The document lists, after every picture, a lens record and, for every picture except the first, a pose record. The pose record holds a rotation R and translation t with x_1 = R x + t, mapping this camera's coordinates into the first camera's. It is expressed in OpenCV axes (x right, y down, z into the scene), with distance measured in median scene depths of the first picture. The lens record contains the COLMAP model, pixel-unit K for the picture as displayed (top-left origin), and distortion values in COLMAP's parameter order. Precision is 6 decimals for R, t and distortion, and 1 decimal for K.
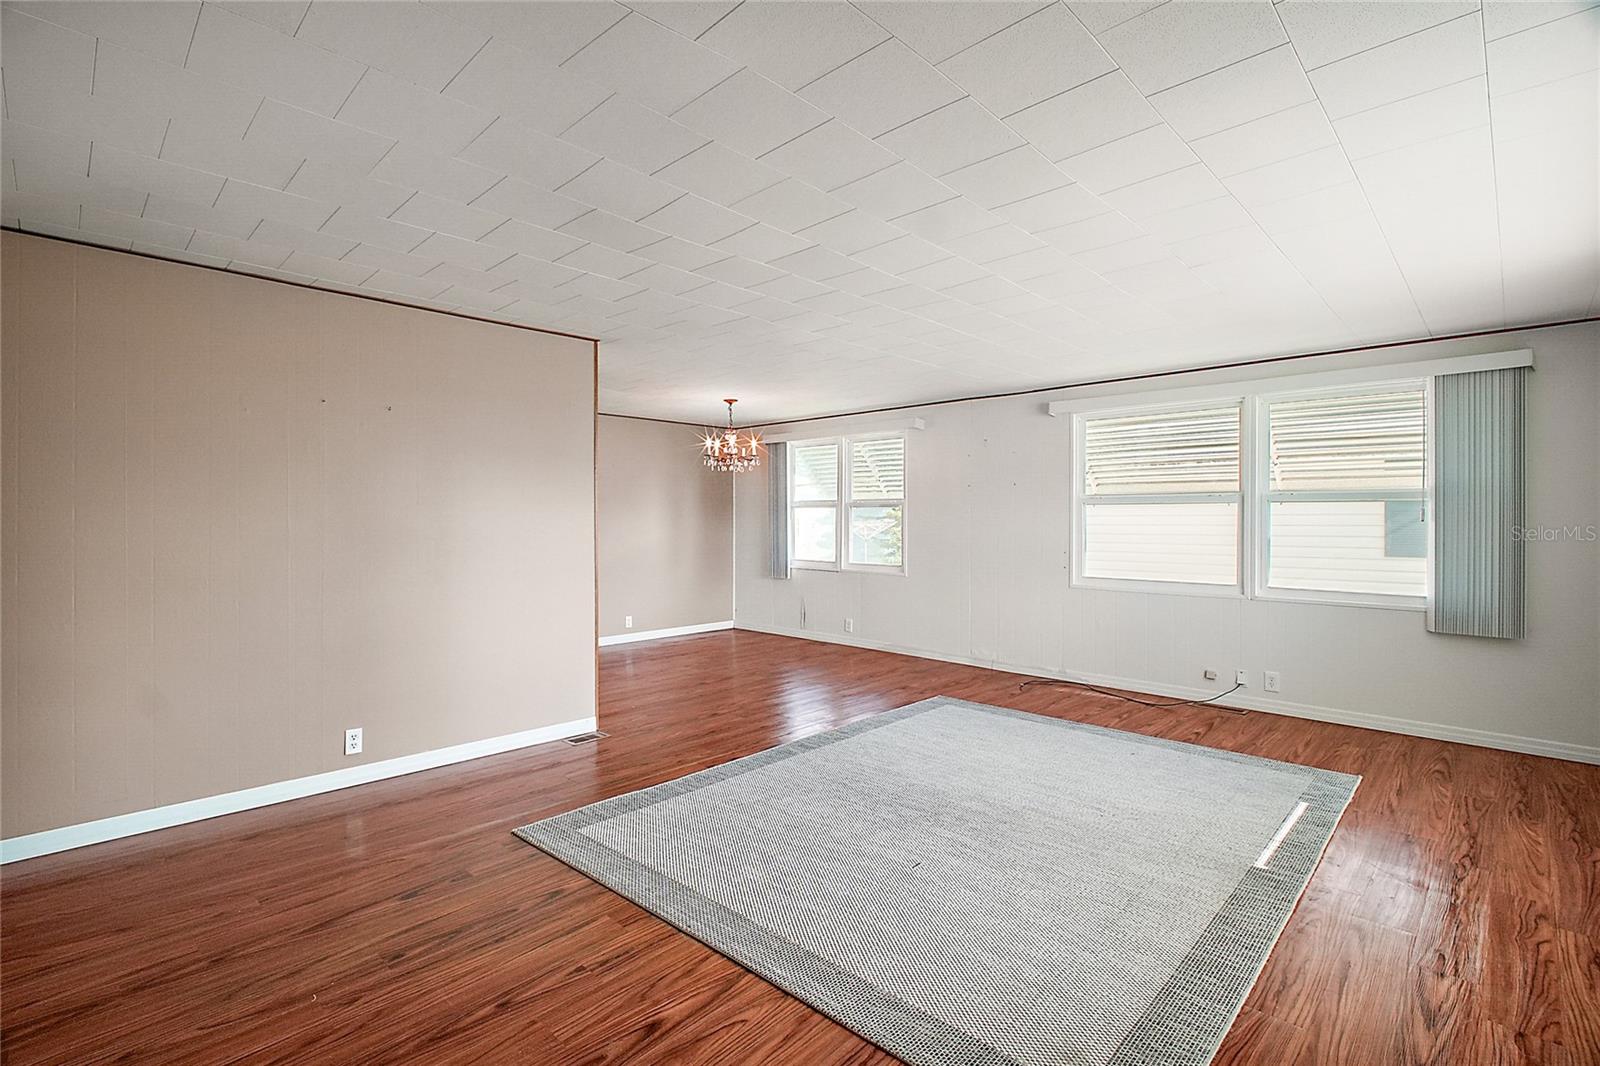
lens RADIAL K [[738.7, 0, 800.0], [0, 738.7, 533.0], [0, 0, 1]] dist [0.001376, 0.000119]
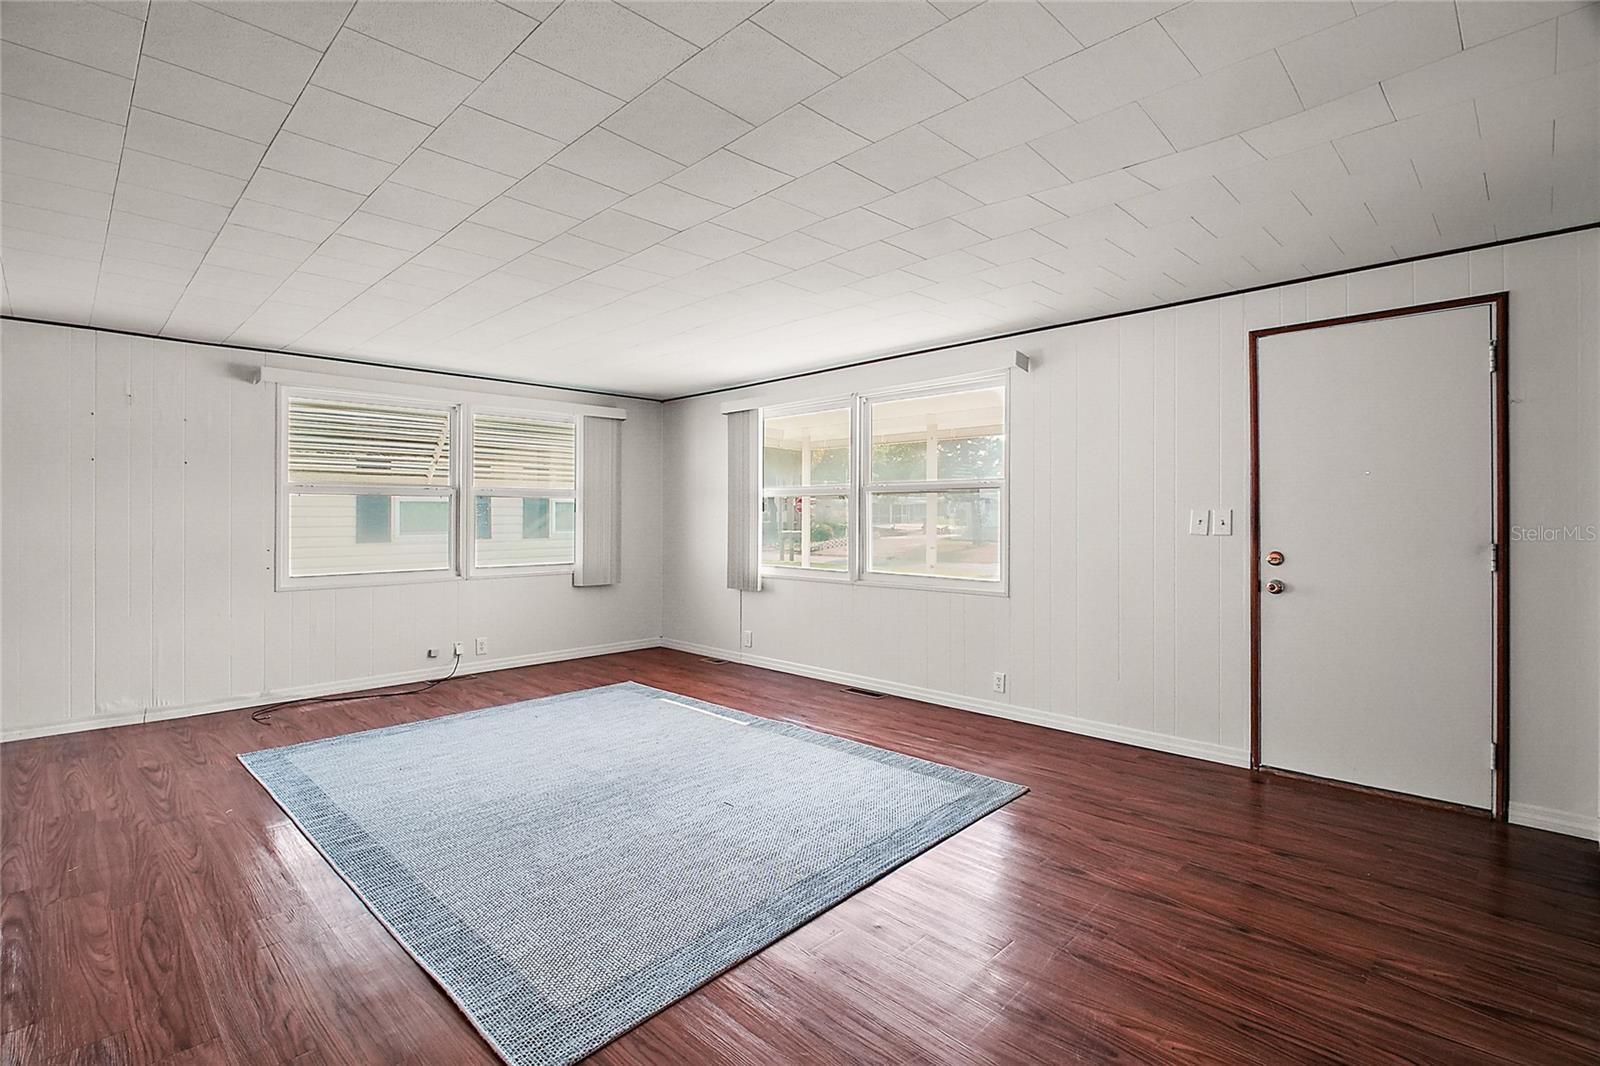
lens RADIAL K [[736.6, 0, 791.3], [0, 736.6, 511.7], [0, 0, 1]] dist [0.000433, -0.000379]
pose [[0.021294, 0.001610, 0.999772, -0.777404], [0.017451, 0.999846, -0.001981, -0.007520], [-0.999621, 0.017490, 0.021262, 0.671820]]
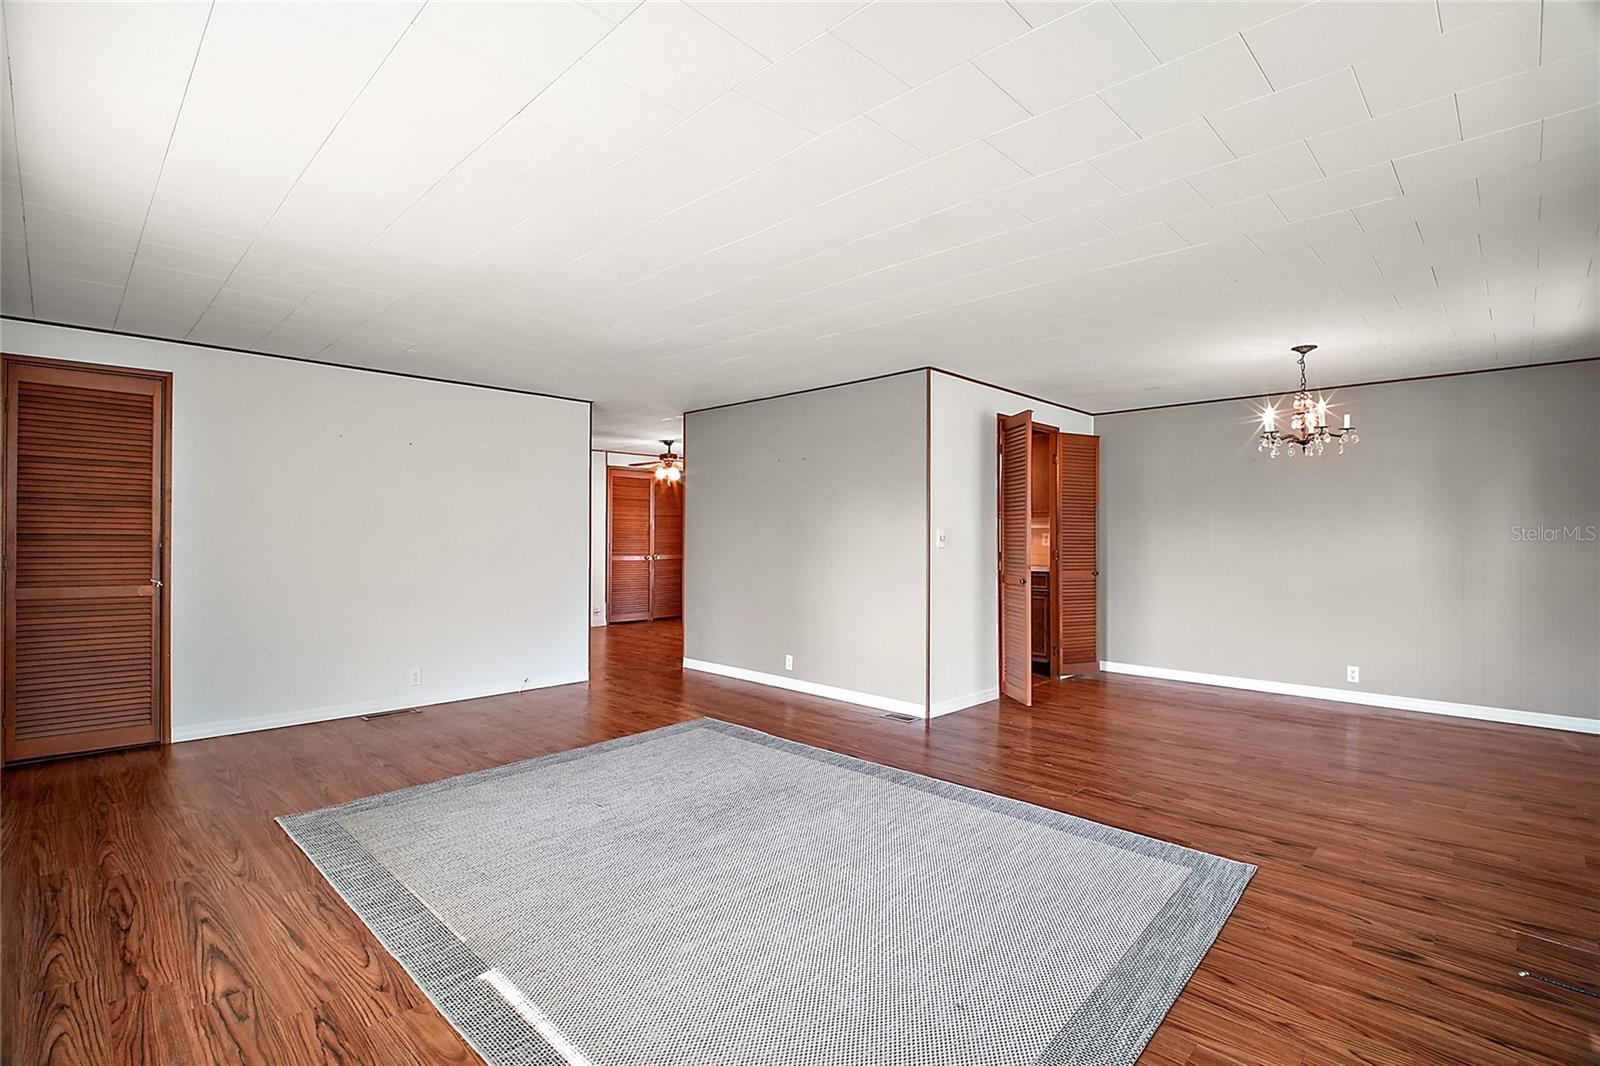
lens RADIAL K [[755.2, 0, 793.2], [0, 755.2, 528.7], [0, 0, 1]] dist [0.000638, 0.000255]
pose [[-0.018647, -0.007414, -0.999799, 1.093082], [-0.019228, 0.999790, -0.007055, -0.007092], [0.999641, 0.019092, -0.018786, 1.034953]]
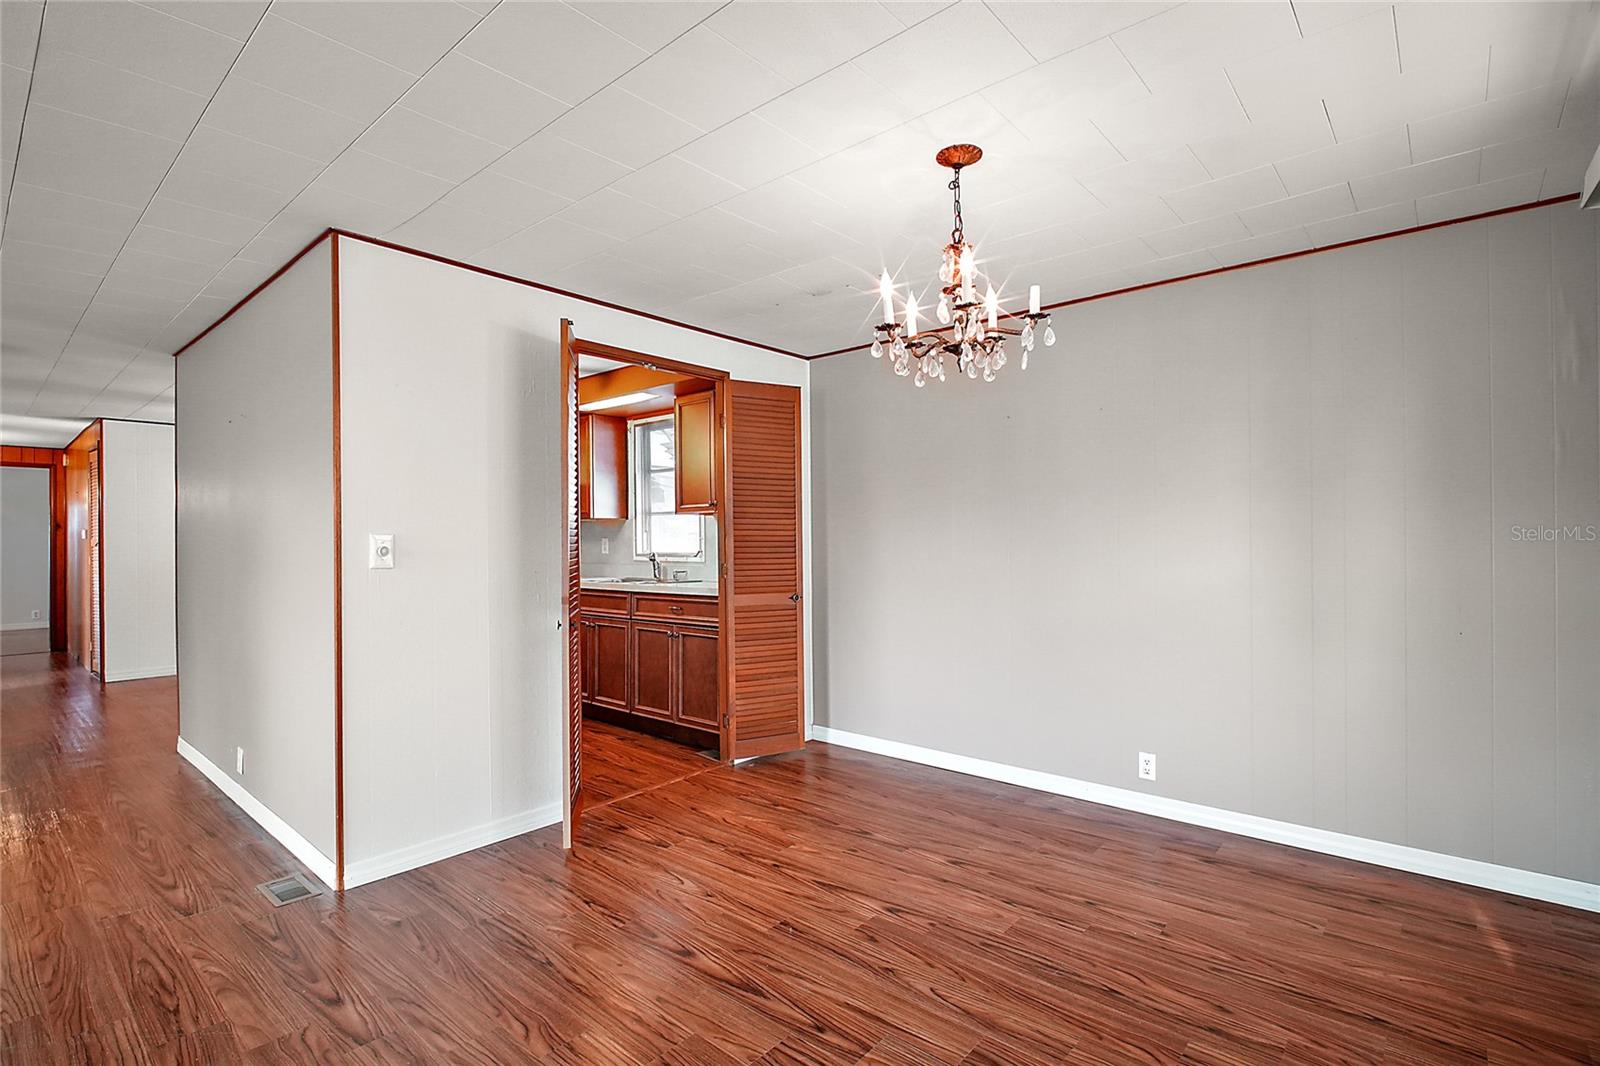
lens RADIAL K [[765.4, 0, 788.0], [0, 765.4, 534.2], [0, 0, 1]] dist [0.003982, -0.000224]
pose [[0.024702, -0.005202, -0.999681, 0.447196], [-0.008460, 0.999950, -0.005412, -0.019510], [0.999659, 0.008591, 0.024657, 1.699887]]
